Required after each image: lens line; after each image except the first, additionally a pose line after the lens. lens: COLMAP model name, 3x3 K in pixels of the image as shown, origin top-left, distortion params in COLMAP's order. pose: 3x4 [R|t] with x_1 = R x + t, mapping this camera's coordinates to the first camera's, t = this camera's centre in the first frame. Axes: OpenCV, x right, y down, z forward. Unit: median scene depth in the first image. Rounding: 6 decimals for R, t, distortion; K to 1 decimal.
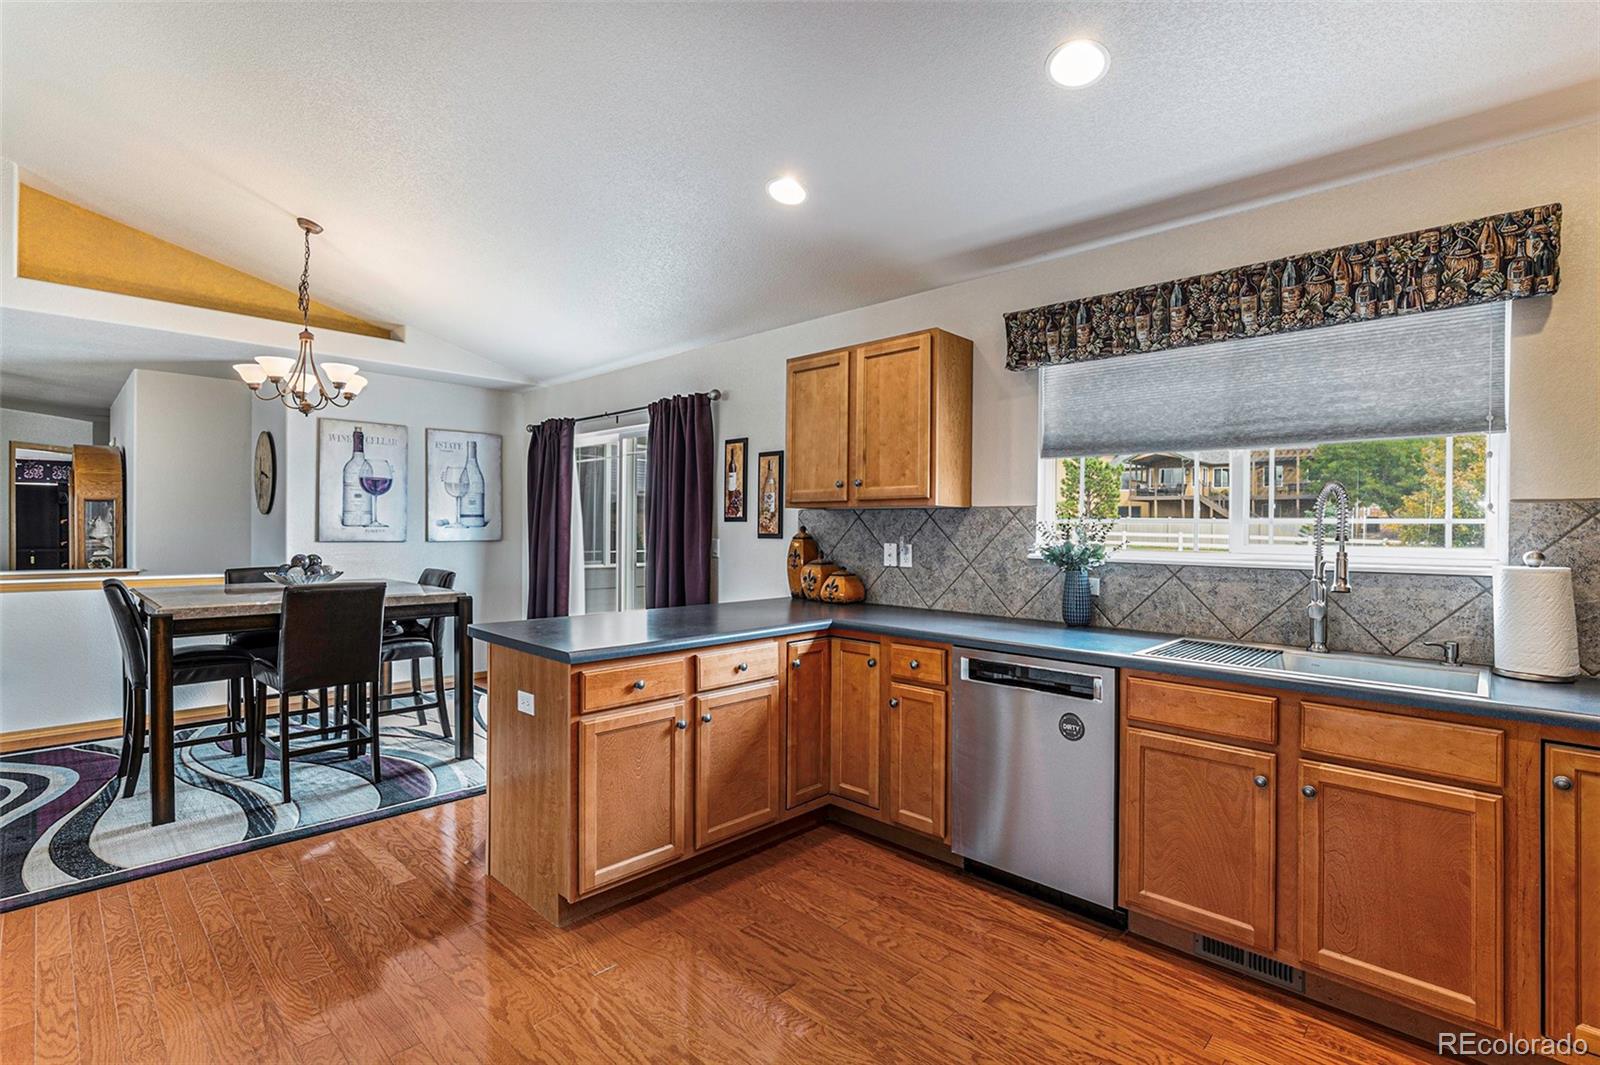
lens RADIAL K [[740.2, 0, 796.3], [0, 740.2, 535.4], [0, 0, 1]] dist [-0.034062, 0.012289]
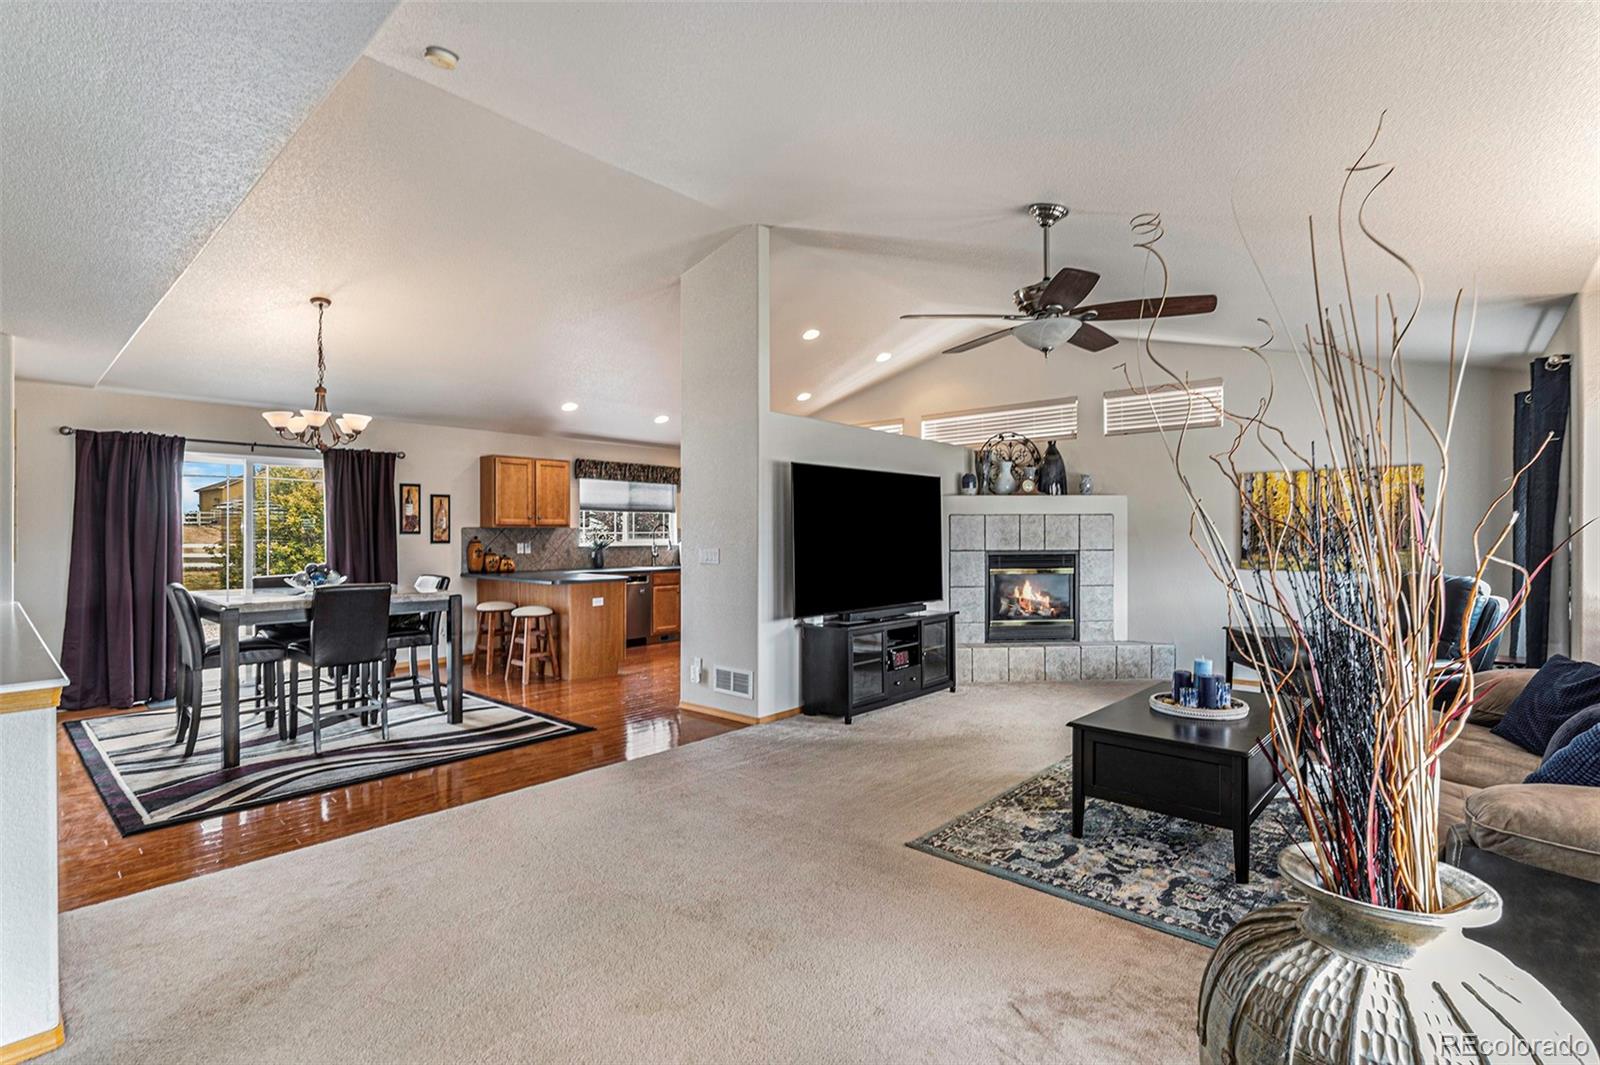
lens RADIAL K [[755.3, 0, 779.4], [0, 755.3, 533.2], [0, 0, 1]] dist [0.000143, -0.000089]
pose [[-0.023336, -0.004857, 0.999716, -2.295292], [0.017822, 0.999827, 0.005274, -0.018899], [-0.999569, 0.017940, -0.023245, 0.279757]]
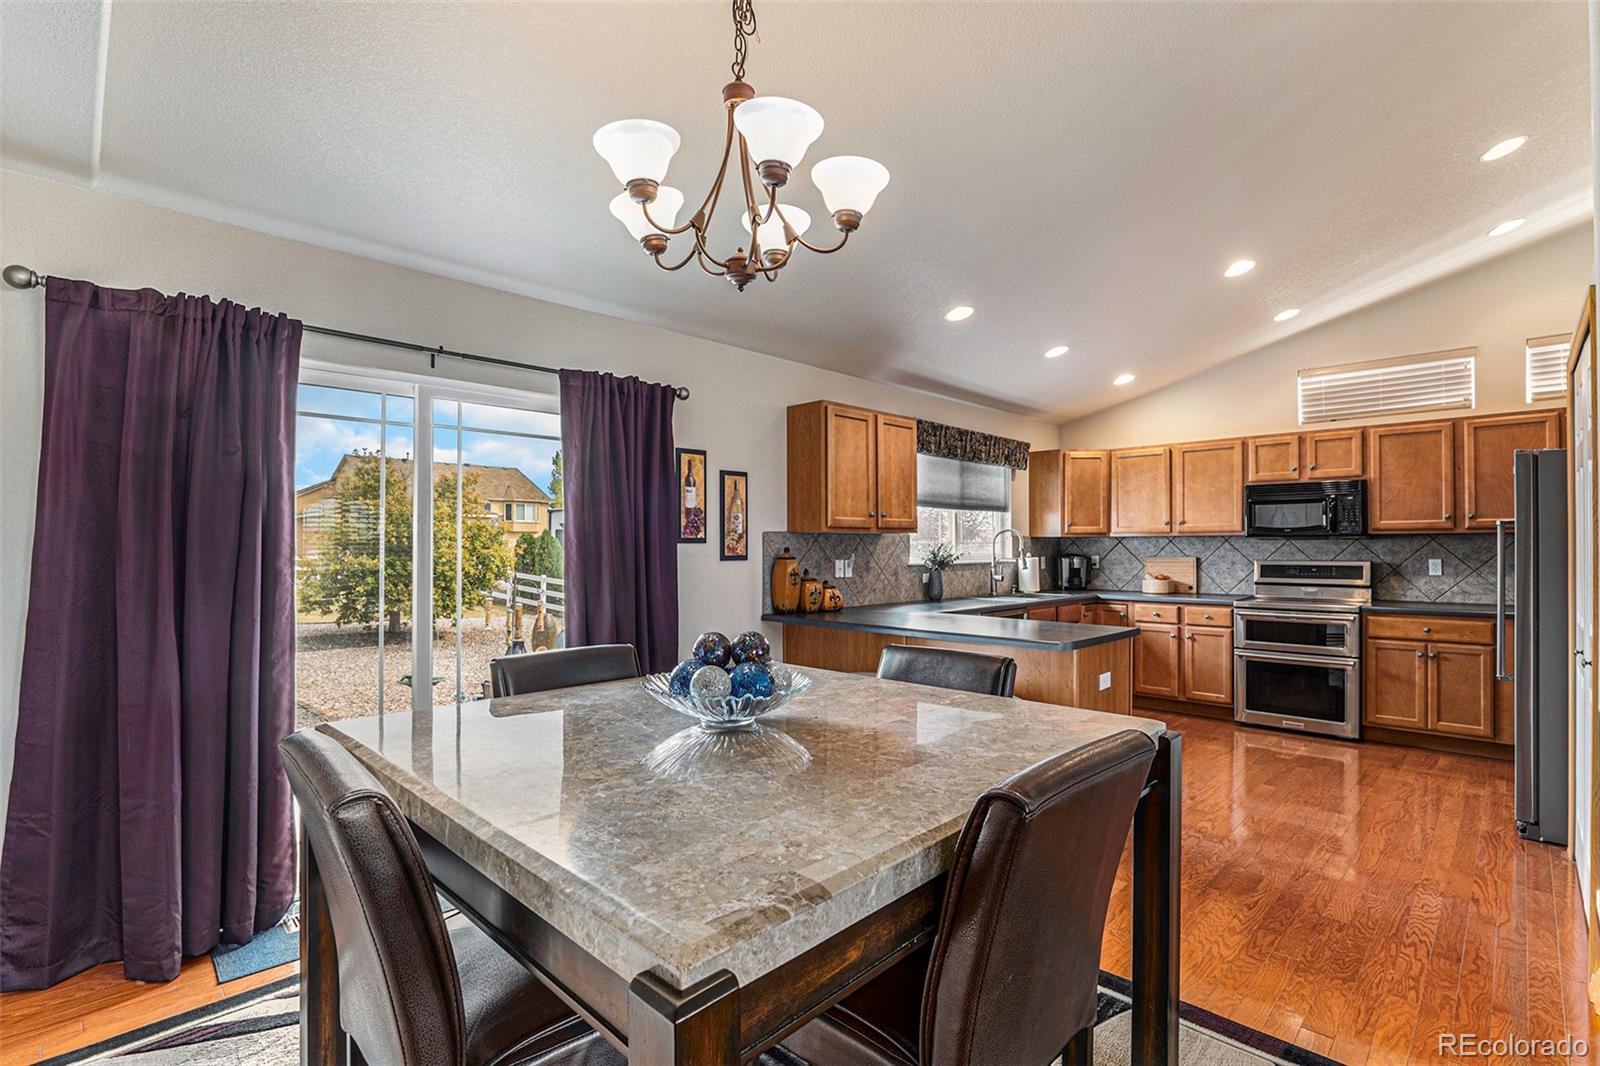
lens RADIAL K [[740.2, 0, 796.3], [0, 740.2, 535.9], [0, 0, 1]] dist [-0.034062, 0.012289]
pose [[0.012231, 0.008185, 0.999892, -1.234286], [0.017628, 0.999809, -0.008400, -0.022871], [-0.999770, 0.017729, 0.012085, 1.113374]]
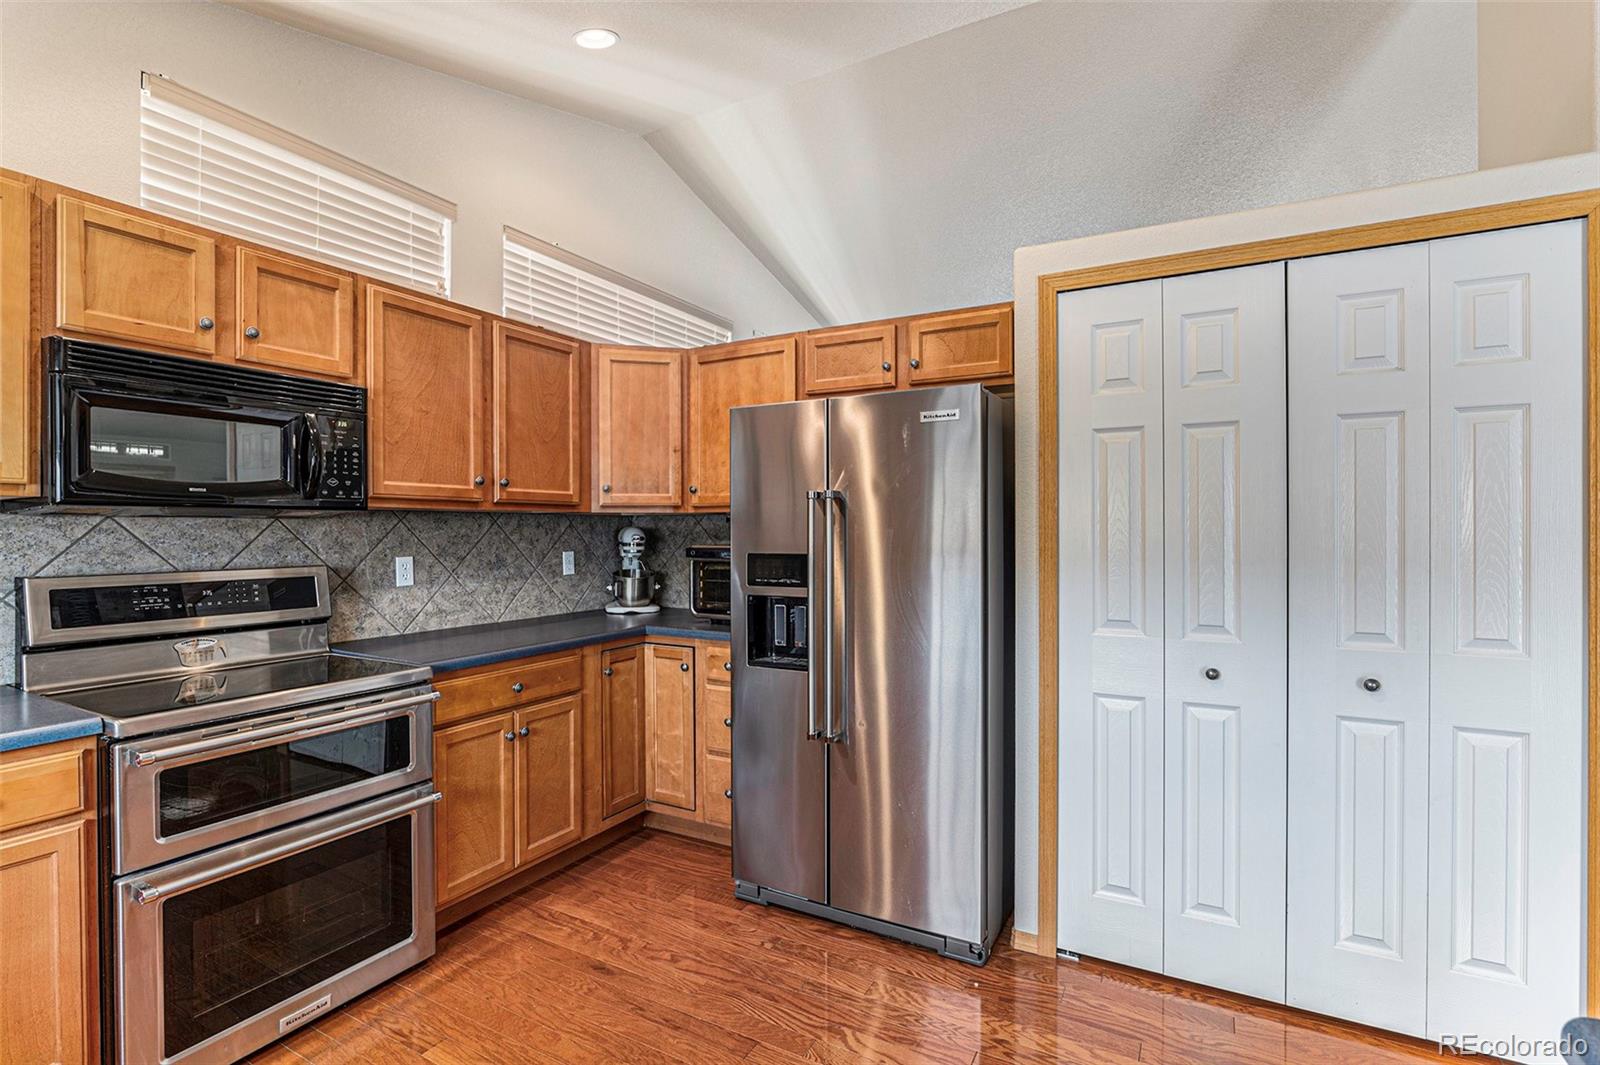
lens RADIAL K [[742.4, 0, 798.4], [0, 742.4, 540.4], [0, 0, 1]] dist [-0.035310, 0.011521]
pose [[-0.962068, -0.000994, -0.272809, 0.030851], [-0.008426, 0.999625, 0.026070, -0.008920], [0.272681, 0.027380, -0.961715, 0.755378]]
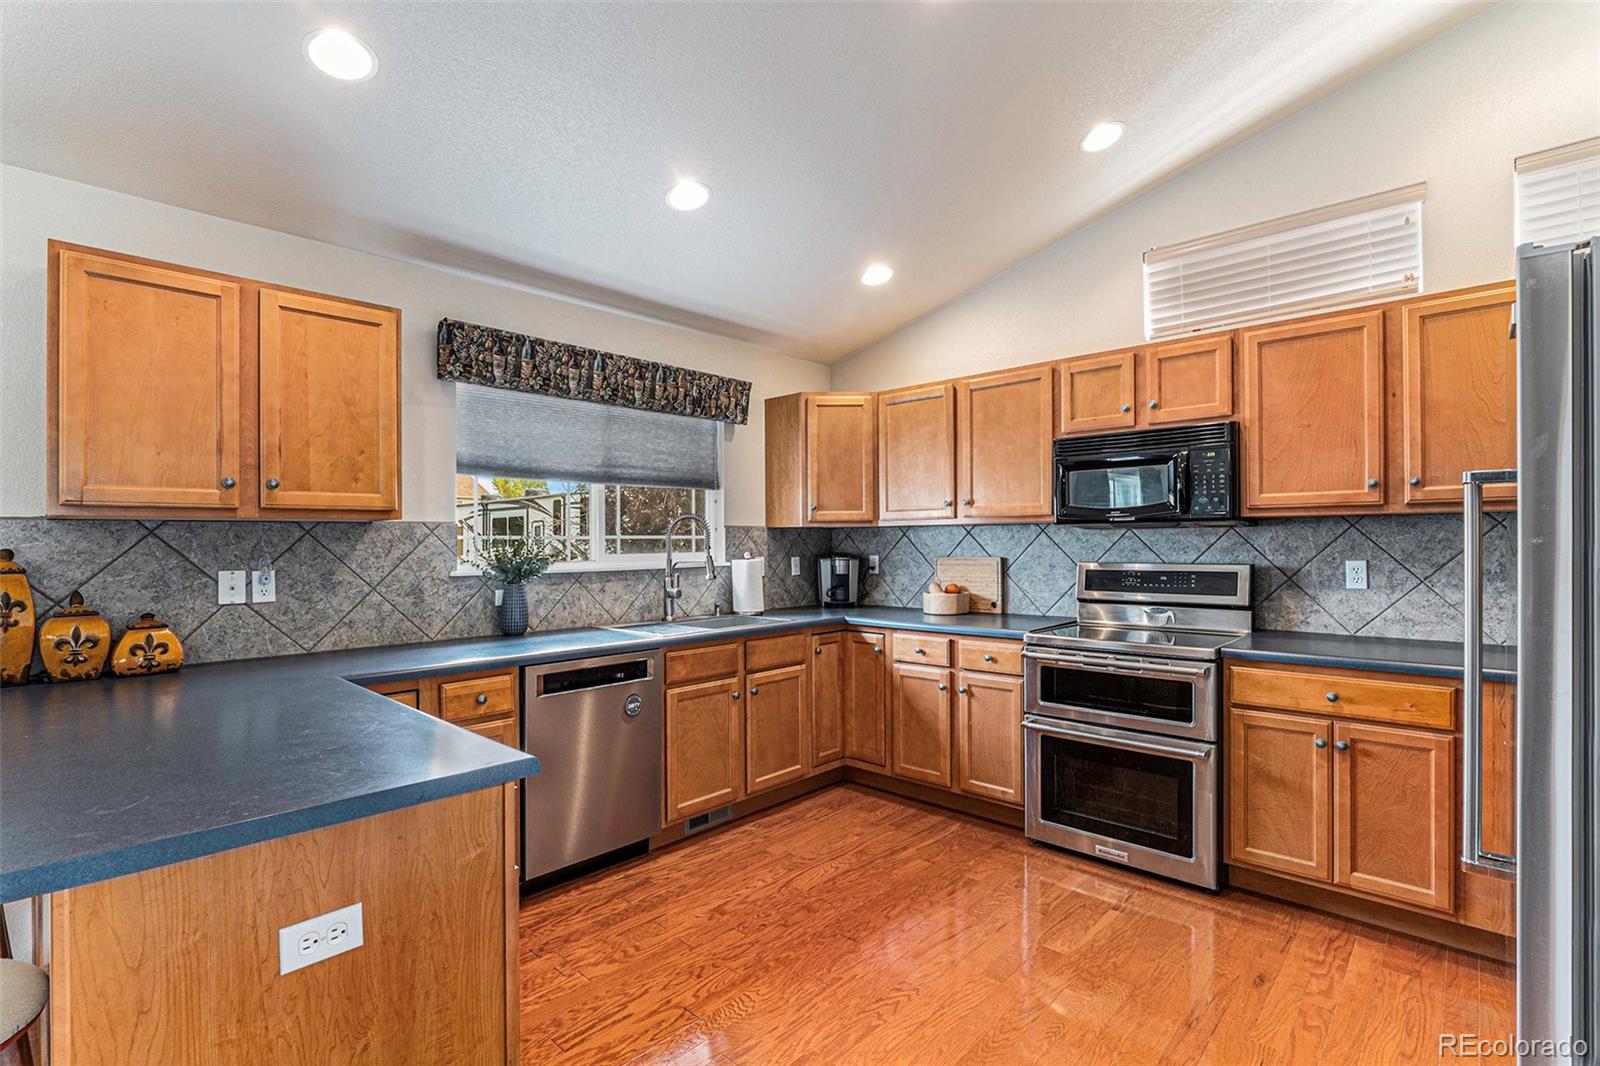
lens RADIAL K [[740.2, 0, 796.3], [0, 740.2, 535.9], [0, 0, 1]] dist [-0.034062, 0.012289]
pose [[-0.014773, 0.001870, 0.999889, -0.590328], [0.024412, 0.999701, -0.001509, -0.008458], [-0.999593, 0.024387, -0.014815, 0.506851]]
